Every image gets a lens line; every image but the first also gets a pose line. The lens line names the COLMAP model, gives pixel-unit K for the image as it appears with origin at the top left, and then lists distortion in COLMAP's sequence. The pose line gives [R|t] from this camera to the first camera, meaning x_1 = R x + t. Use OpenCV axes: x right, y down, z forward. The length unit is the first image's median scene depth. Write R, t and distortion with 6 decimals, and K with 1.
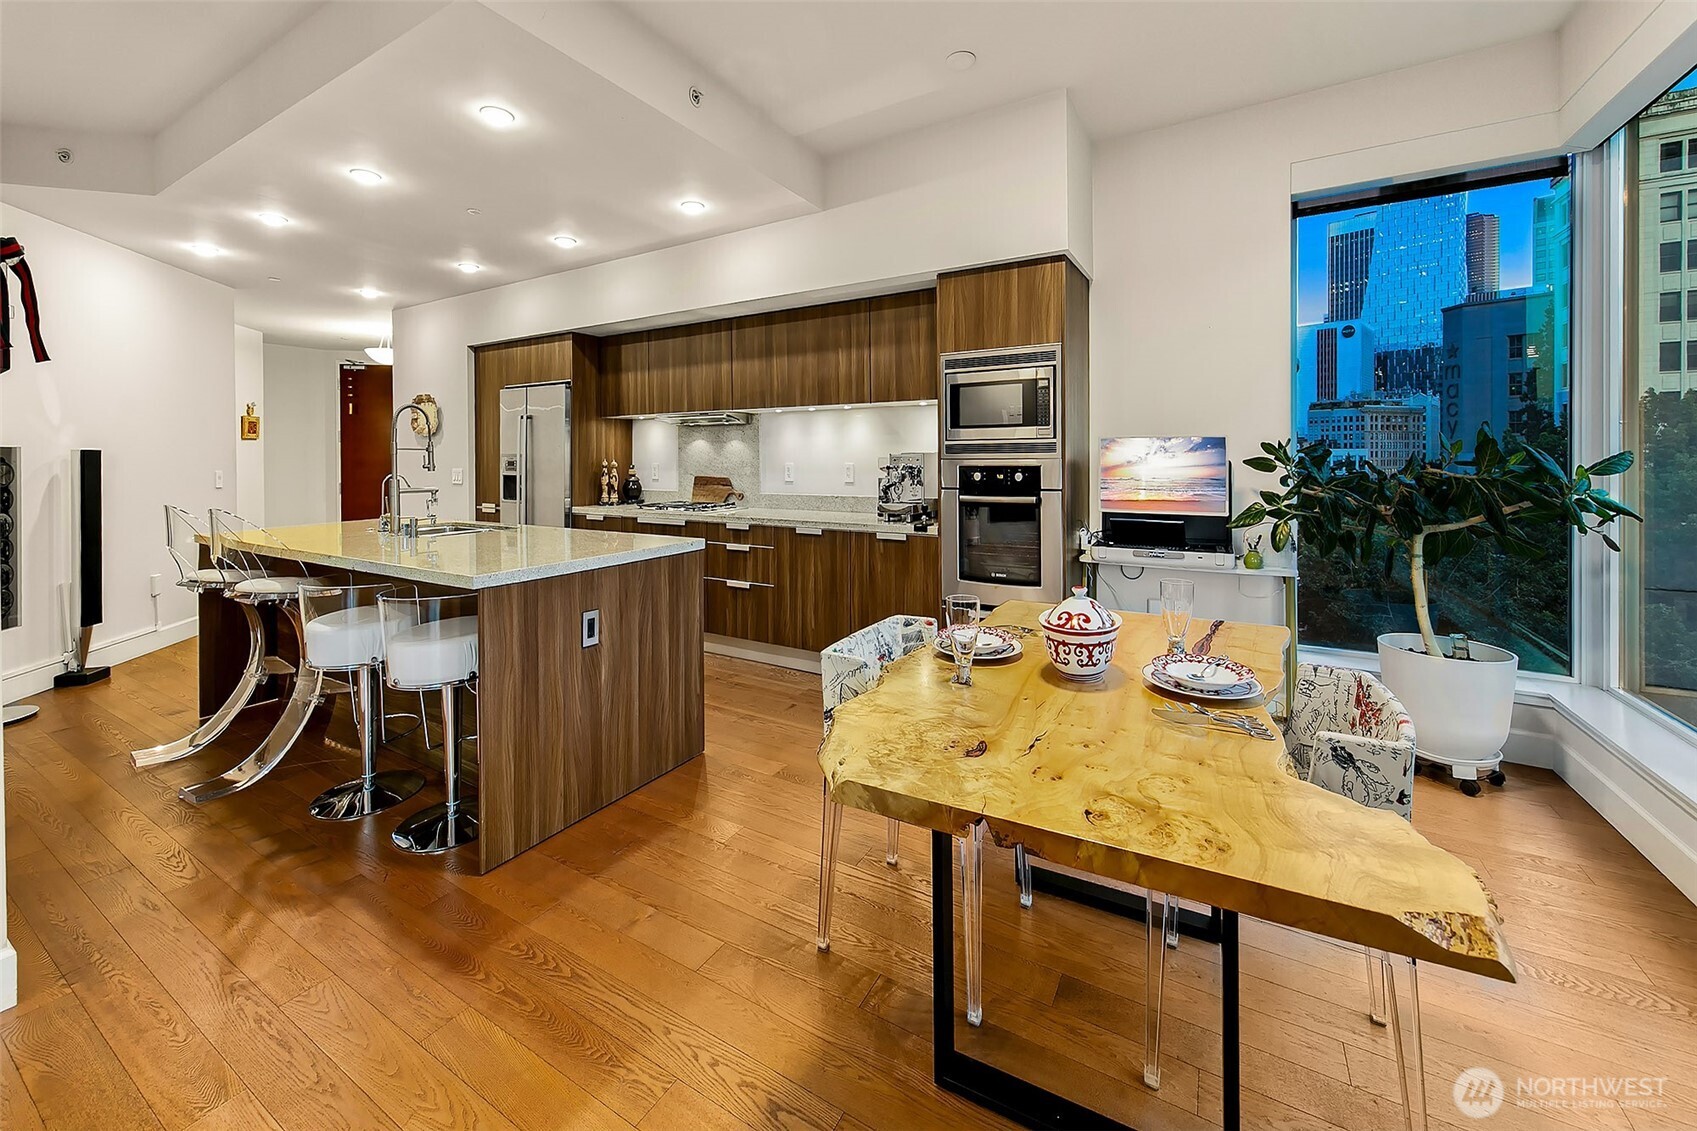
lens RADIAL K [[674.5, 0, 848.9], [0, 674.5, 458.5], [0, 0, 1]] dist [0.016955, 0.000011]
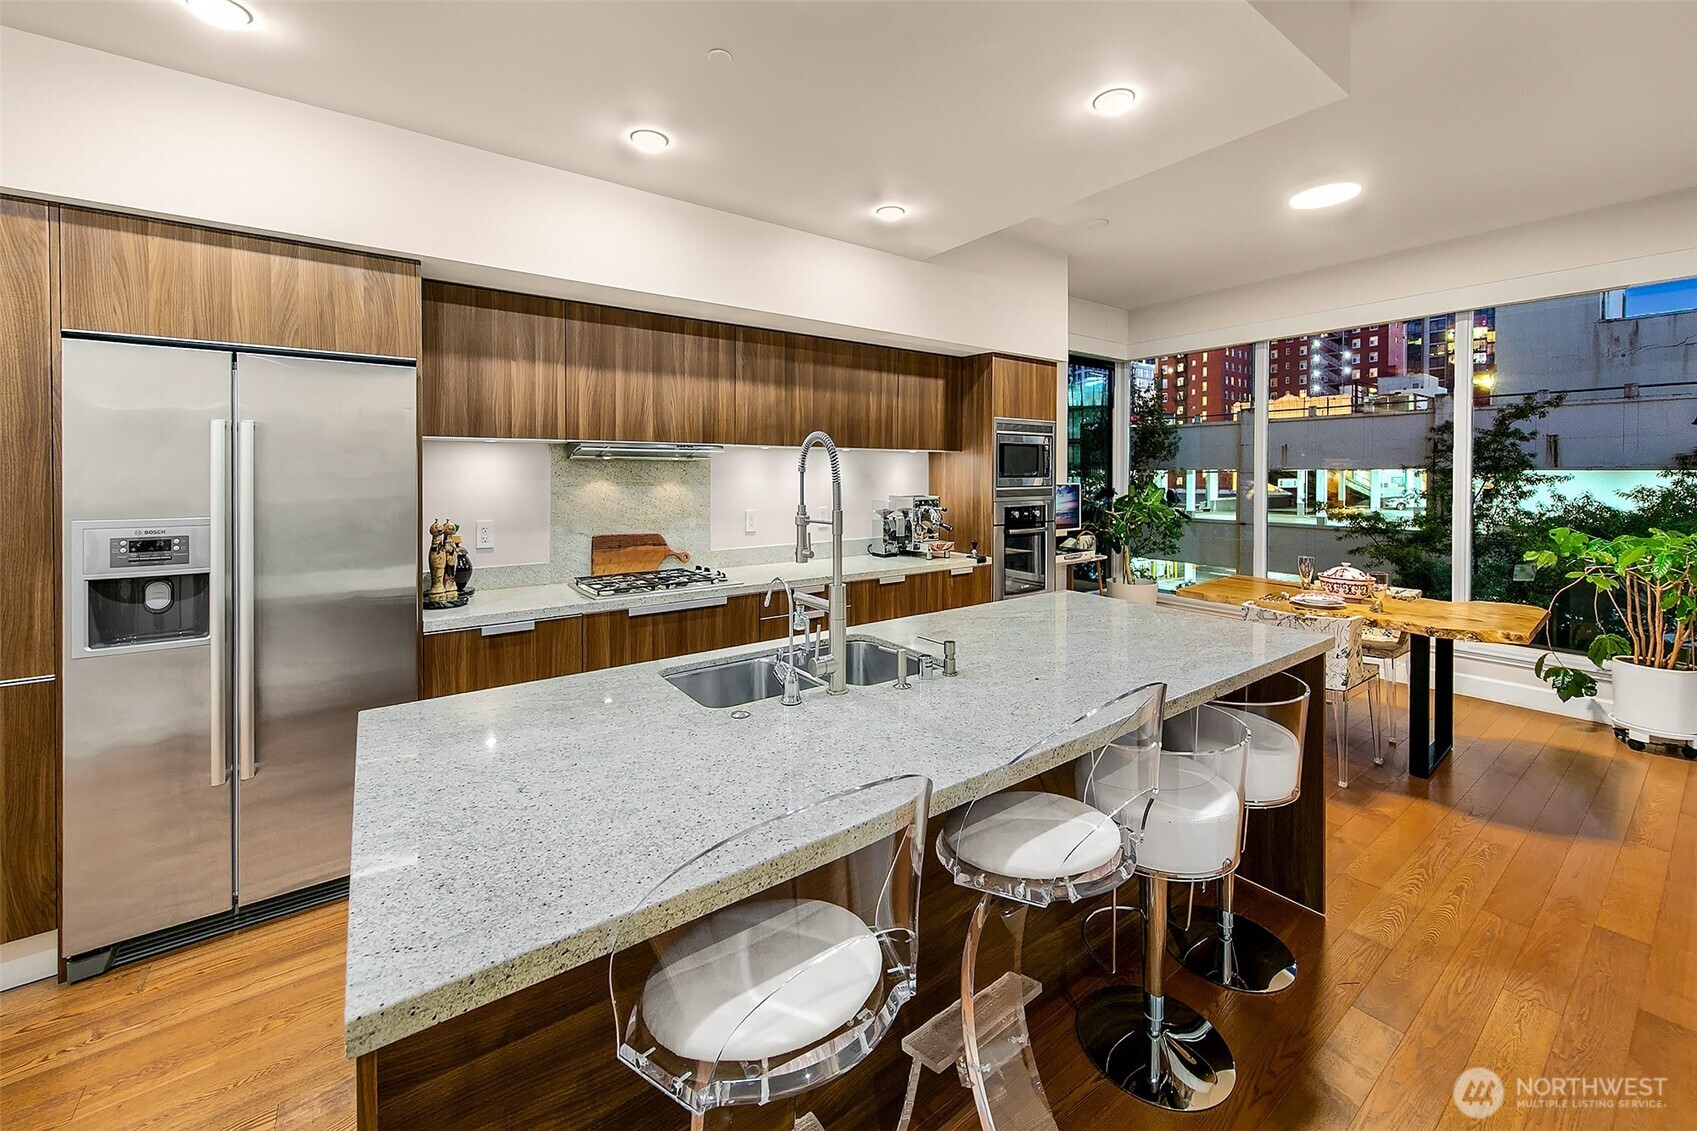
lens RADIAL K [[662.8, 0, 847.5], [0, 662.8, 480.5], [0, 0, 1]] dist [0.001824, -0.000134]
pose [[0.386068, -0.005156, 0.922456, -1.152548], [0.002832, 0.999986, 0.004404, -0.047413], [-0.922466, 0.000913, 0.386077, 0.827404]]
